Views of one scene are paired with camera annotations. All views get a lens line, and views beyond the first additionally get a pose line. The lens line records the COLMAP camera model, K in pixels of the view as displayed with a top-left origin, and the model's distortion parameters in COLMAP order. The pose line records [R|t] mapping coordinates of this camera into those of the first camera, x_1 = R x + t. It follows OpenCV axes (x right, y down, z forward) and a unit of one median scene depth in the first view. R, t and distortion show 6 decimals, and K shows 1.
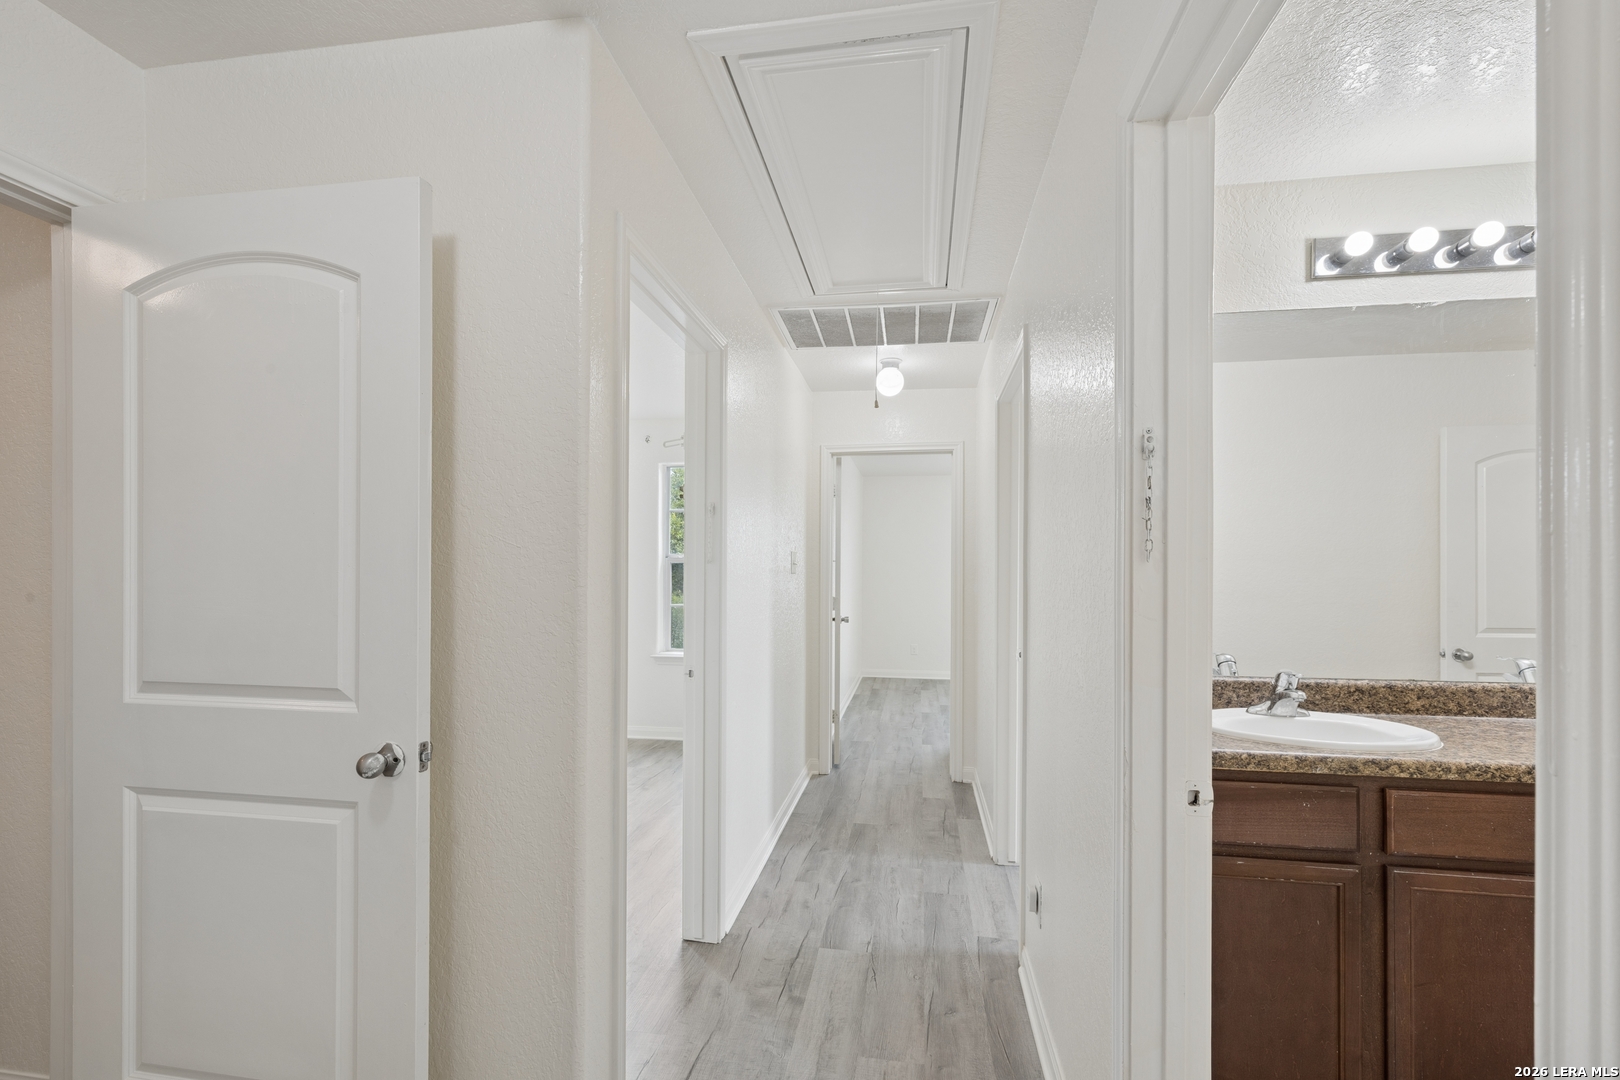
lens RADIAL K [[704.5, 0, 795.7], [0, 704.5, 565.2], [0, 0, 1]] dist [-0.001216, 0.000596]
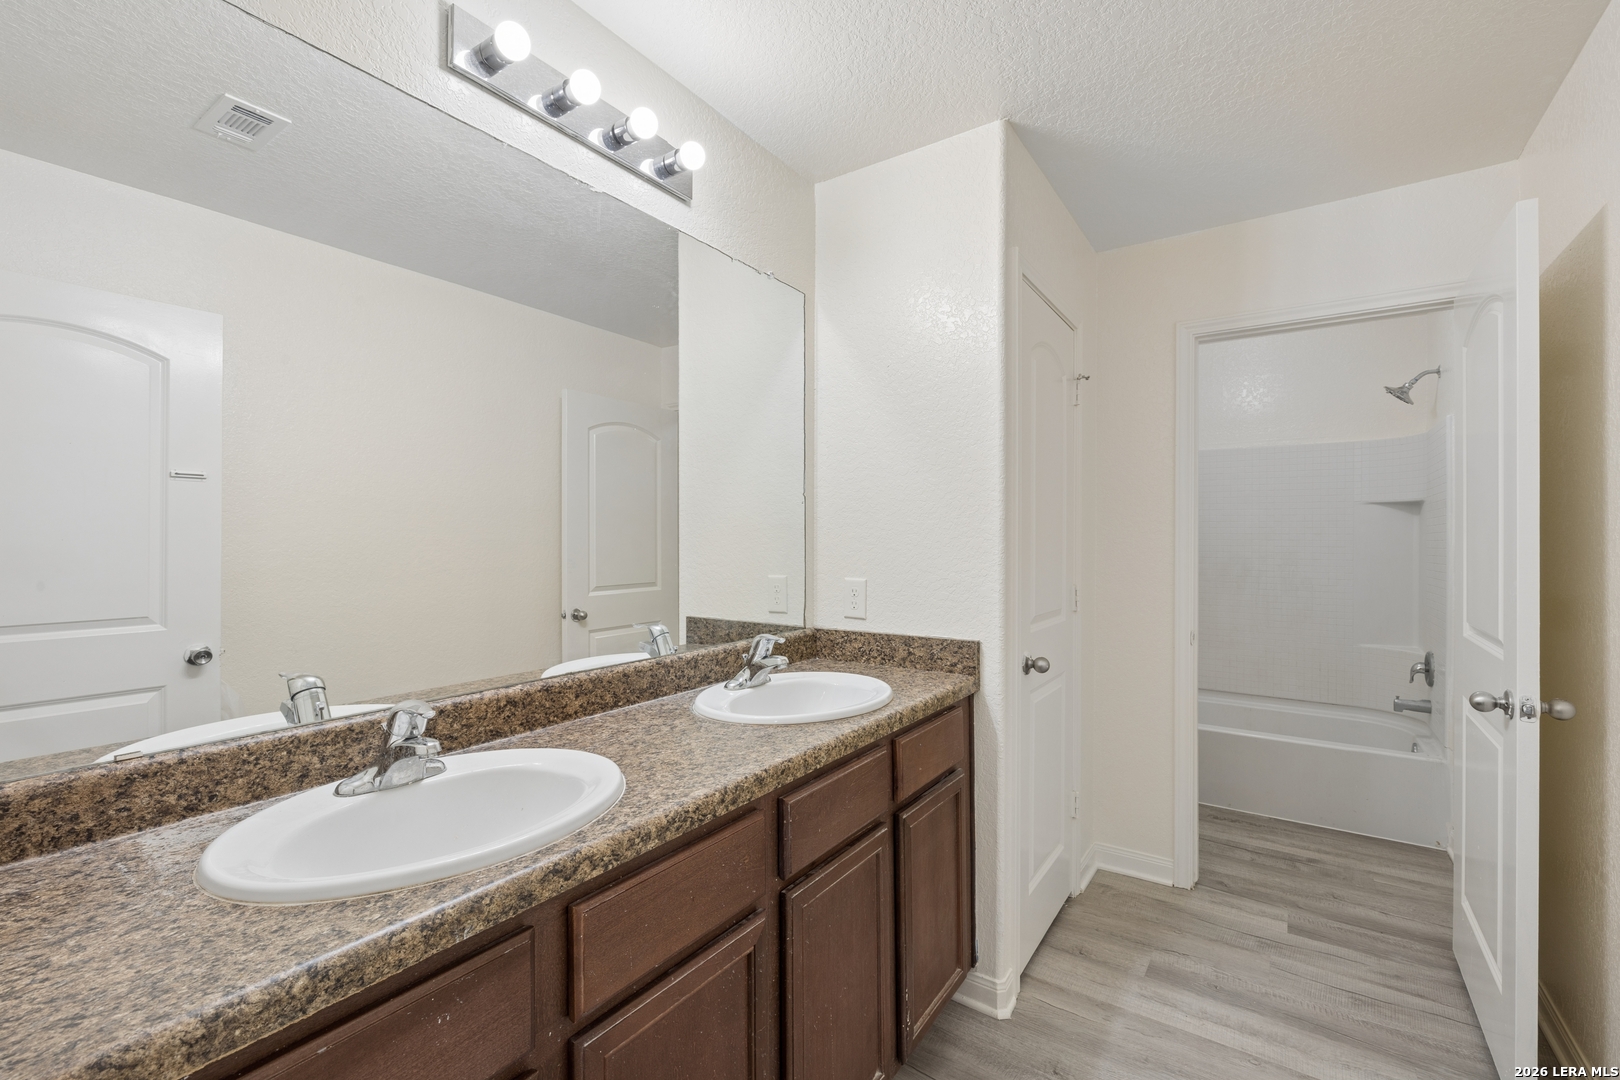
lens RADIAL K [[698.1, 0, 824.9], [0, 698.1, 540.8], [0, 0, 1]] dist [0.002181, -0.000135]
pose [[0.420973, -0.007960, 0.907038, 0.321277], [-0.006227, 0.999913, 0.011665, 0.011083], [-0.907052, -0.010559, 0.420887, 0.449358]]
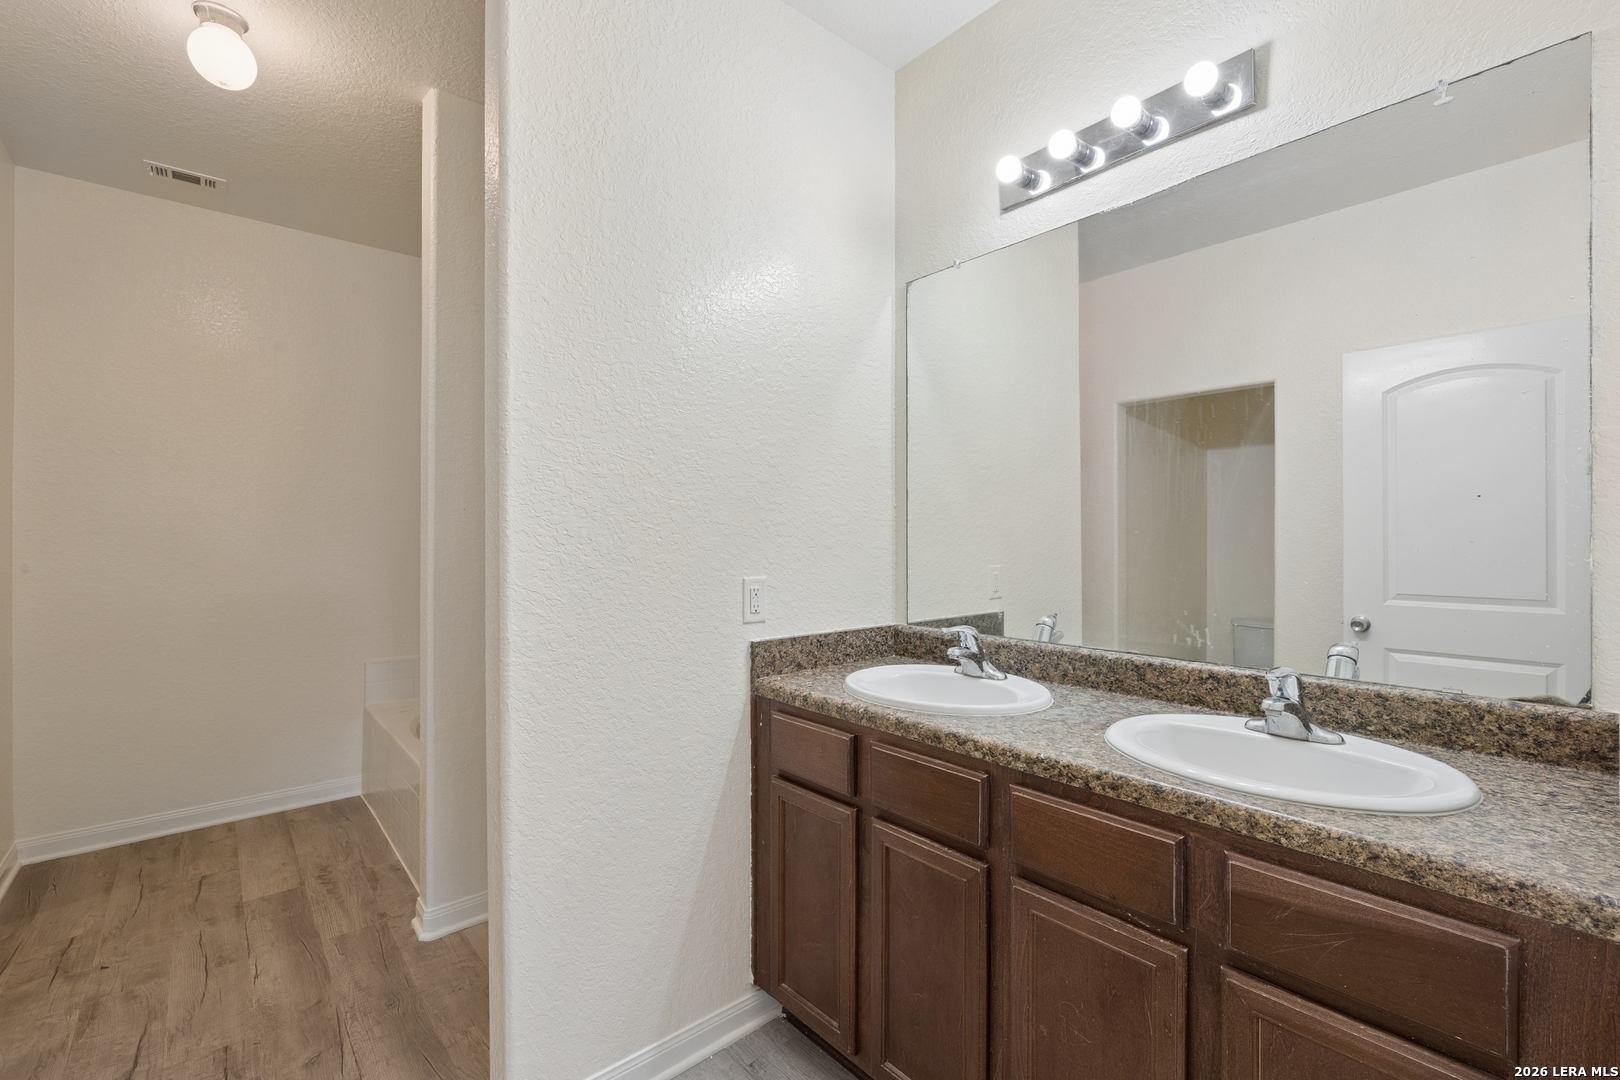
lens RADIAL K [[698.1, 0, 816.4], [0, 698.1, 538.7], [0, 0, 1]] dist [0.002181, -0.000135]
pose [[0.773704, -0.006517, -0.633514, 0.969380], [0.023713, 0.999544, 0.018677, 0.003843], [0.633104, -0.029473, 0.773506, 0.152915]]
